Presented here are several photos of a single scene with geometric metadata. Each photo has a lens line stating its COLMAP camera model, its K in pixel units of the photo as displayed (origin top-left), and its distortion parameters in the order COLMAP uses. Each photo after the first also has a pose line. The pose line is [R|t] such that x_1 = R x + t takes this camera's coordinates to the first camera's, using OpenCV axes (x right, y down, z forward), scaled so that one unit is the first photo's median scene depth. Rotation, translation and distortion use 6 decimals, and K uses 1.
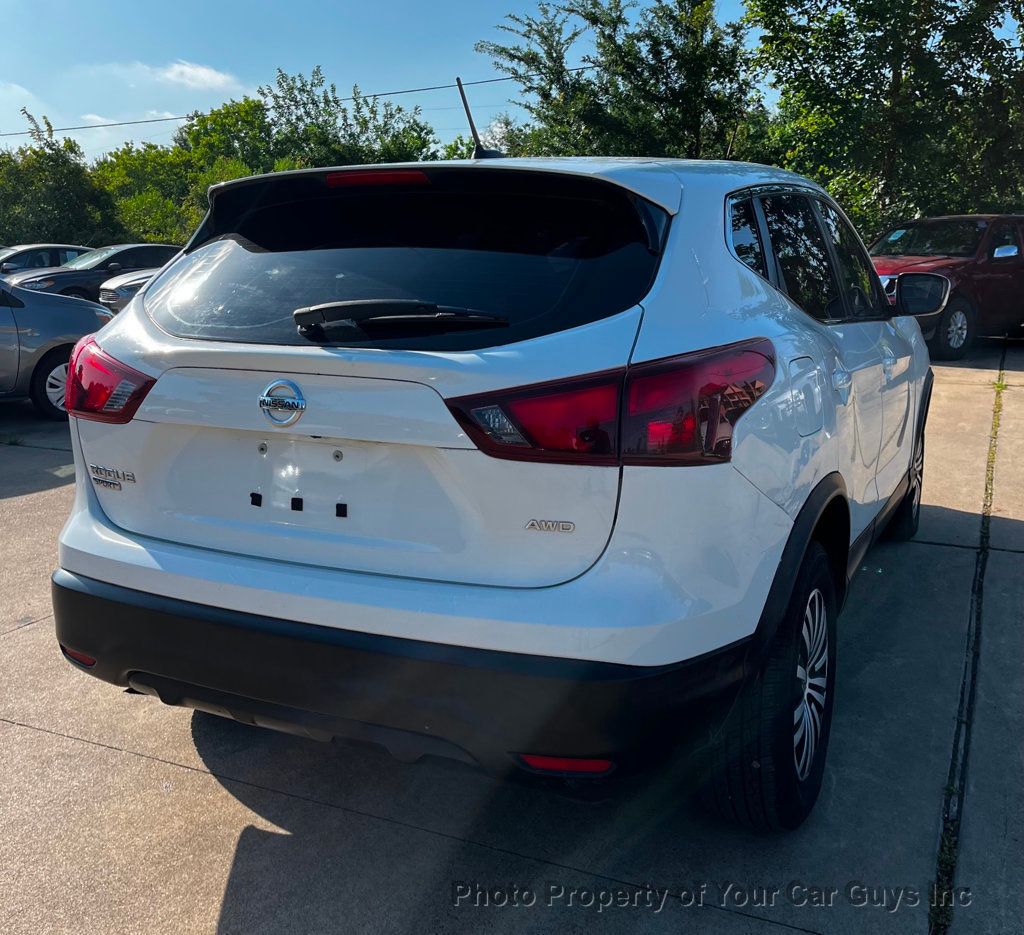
lens RADIAL K [[1027.0, 0, 523.1], [0, 1027.0, 458.8], [0, 0, 1]] dist [0.008322, 0.000000]
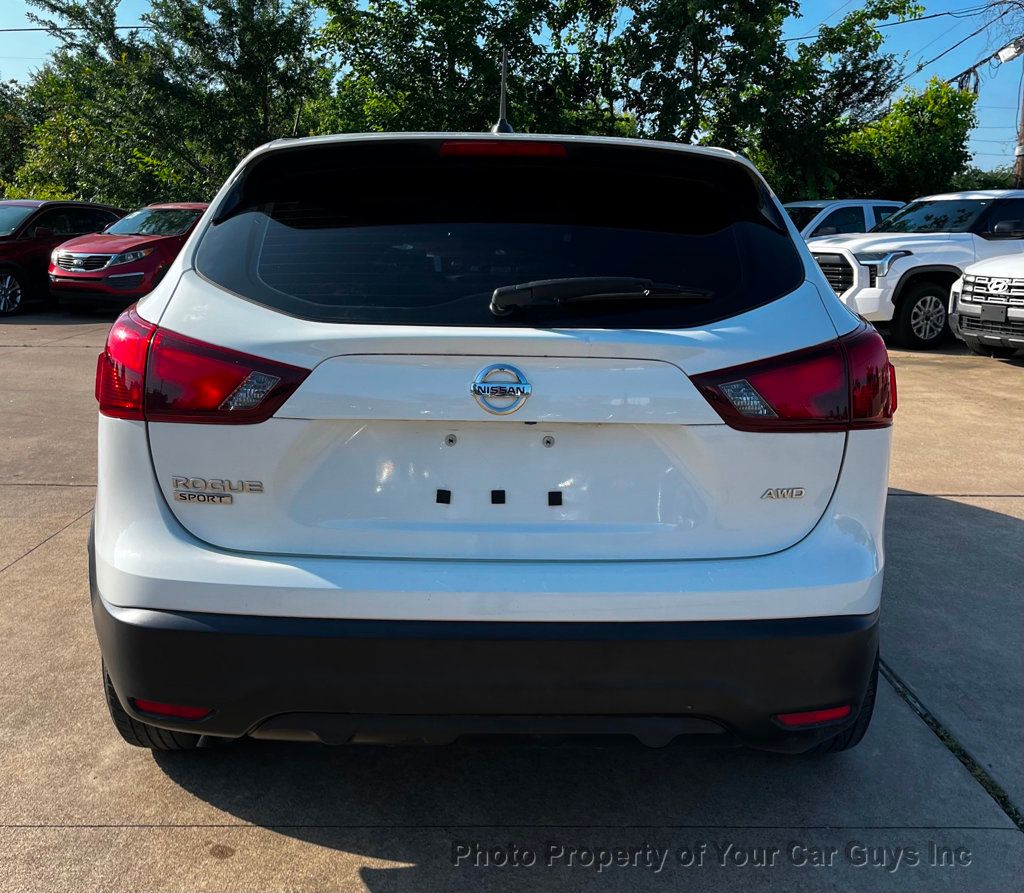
lens RADIAL K [[1024.7, 0, 522.0], [0, 1024.7, 422.0], [0, 0, 1]] dist [0.011765, 0.000000]
pose [[0.894969, -0.060631, 0.441989, -0.068092], [0.066217, 0.997801, 0.002796, -0.002789], [-0.441187, 0.026765, 0.897016, 0.017814]]
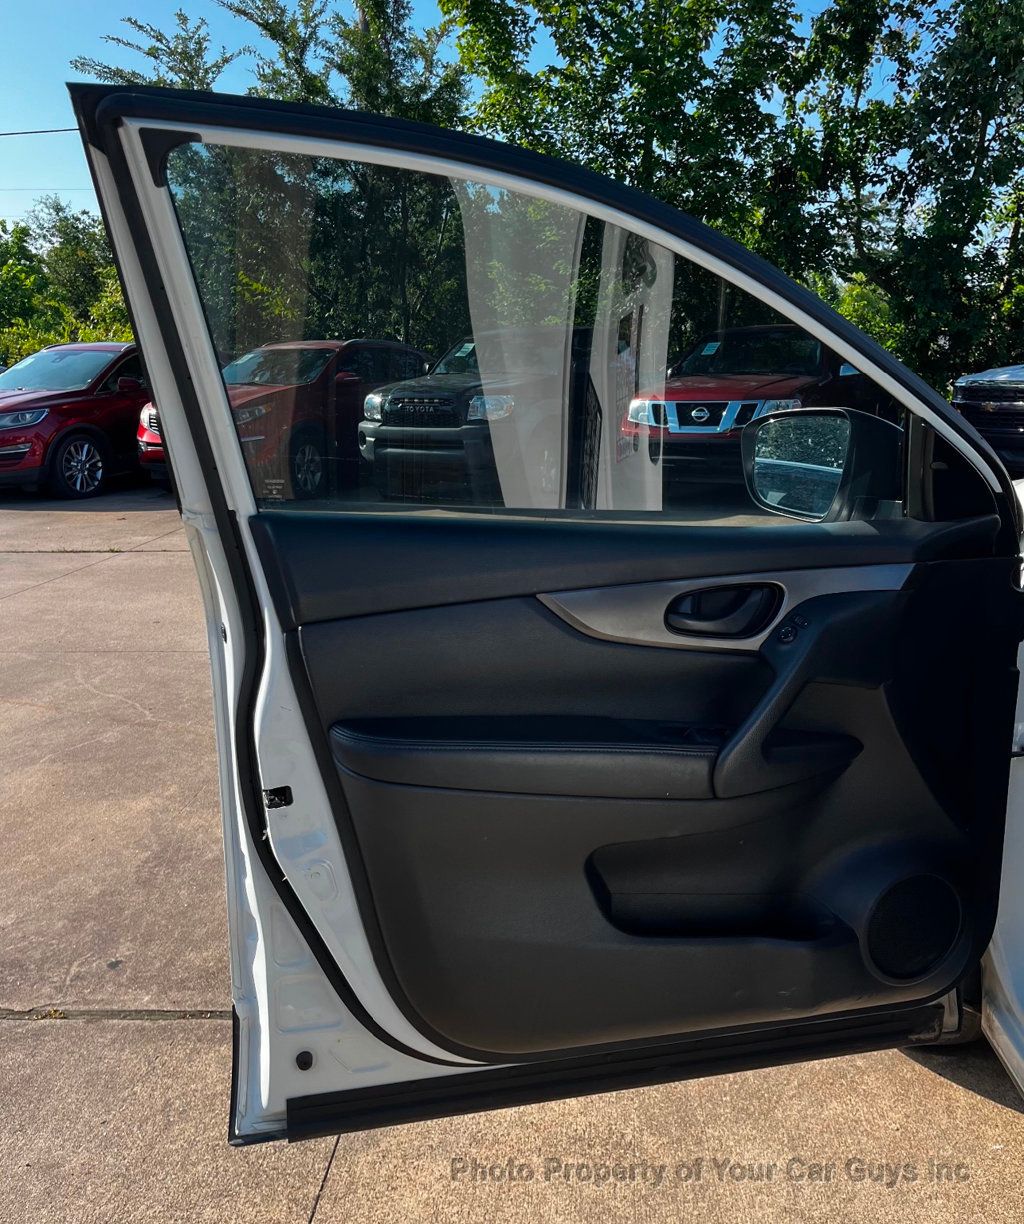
lens RADIAL K [[1156.3, 0, 578.2], [0, 1156.3, 627.4], [0, 0, 1]] dist [0.014767, 0.000000]
pose [[0.920995, -0.085133, 0.380158, -0.066716], [0.079273, 0.996368, 0.031076, -0.033779], [-0.381423, 0.001515, 0.924399, 0.182847]]
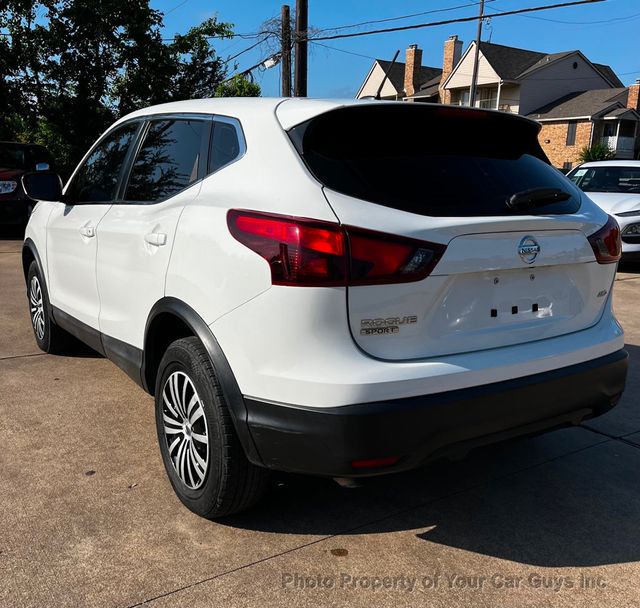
lens RADIAL K [[634.1, 0, 318.9], [0, 634.1, 342.5], [0, 0, 1]] dist [0.016759, 0.000000]
pose [[0.523617, -0.201592, 0.827760, -0.143376], [0.144534, 0.978537, 0.146885, -0.011783], [-0.839604, 0.042728, 0.541515, 0.079424]]
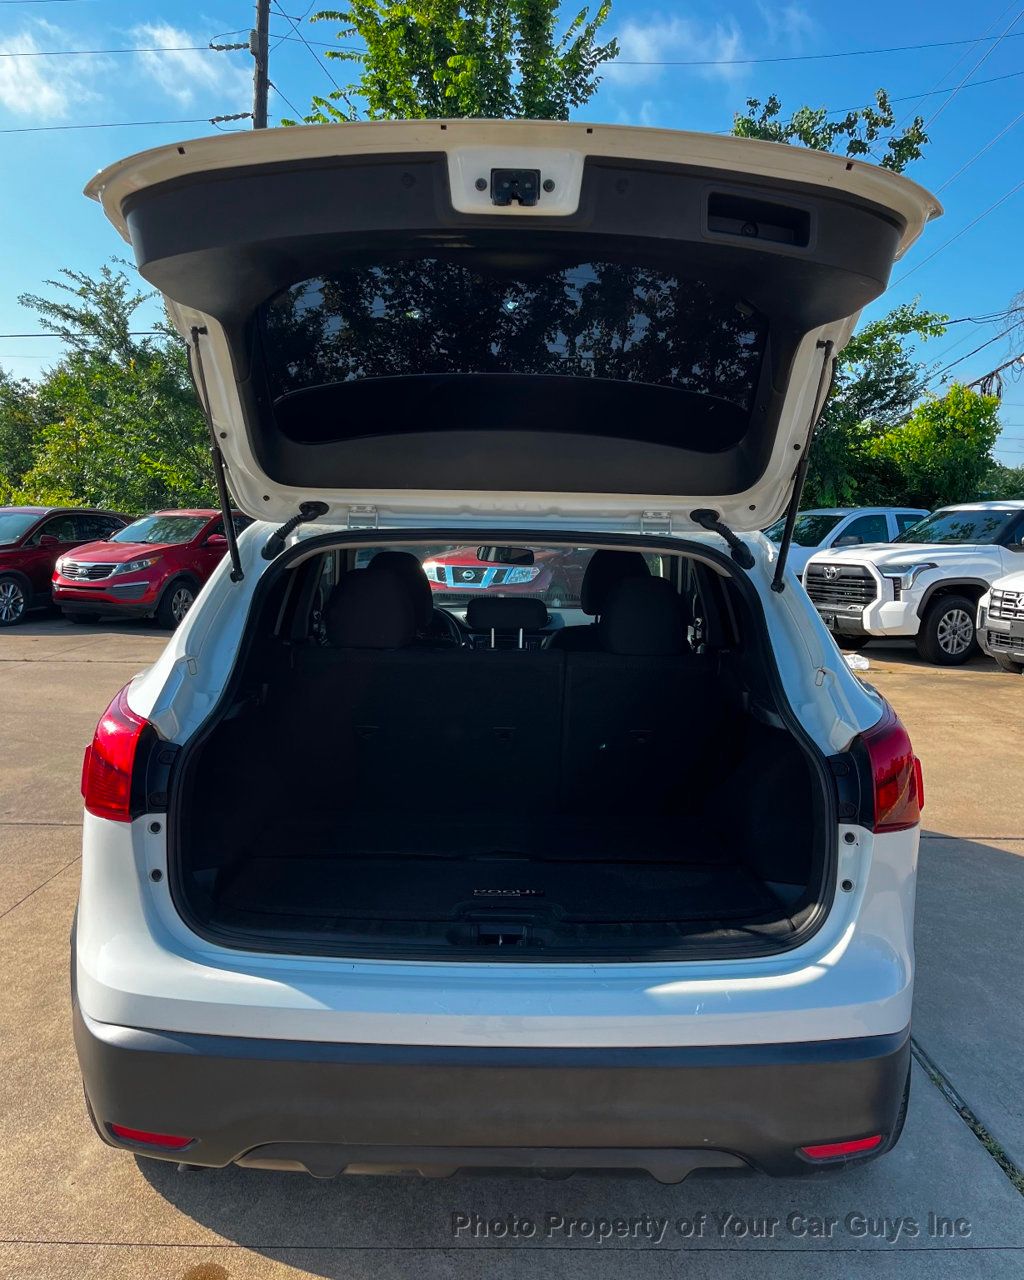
lens RADIAL K [[1052.9, 0, 526.7], [0, 1052.9, 655.8], [0, 0, 1]] dist [0.042418, -0.066941]
pose [[0.899252, -0.029691, 0.436422, -0.066084], [0.062635, 0.996153, -0.061290, -0.012737], [-0.432924, 0.082450, 0.897652, 0.018532]]
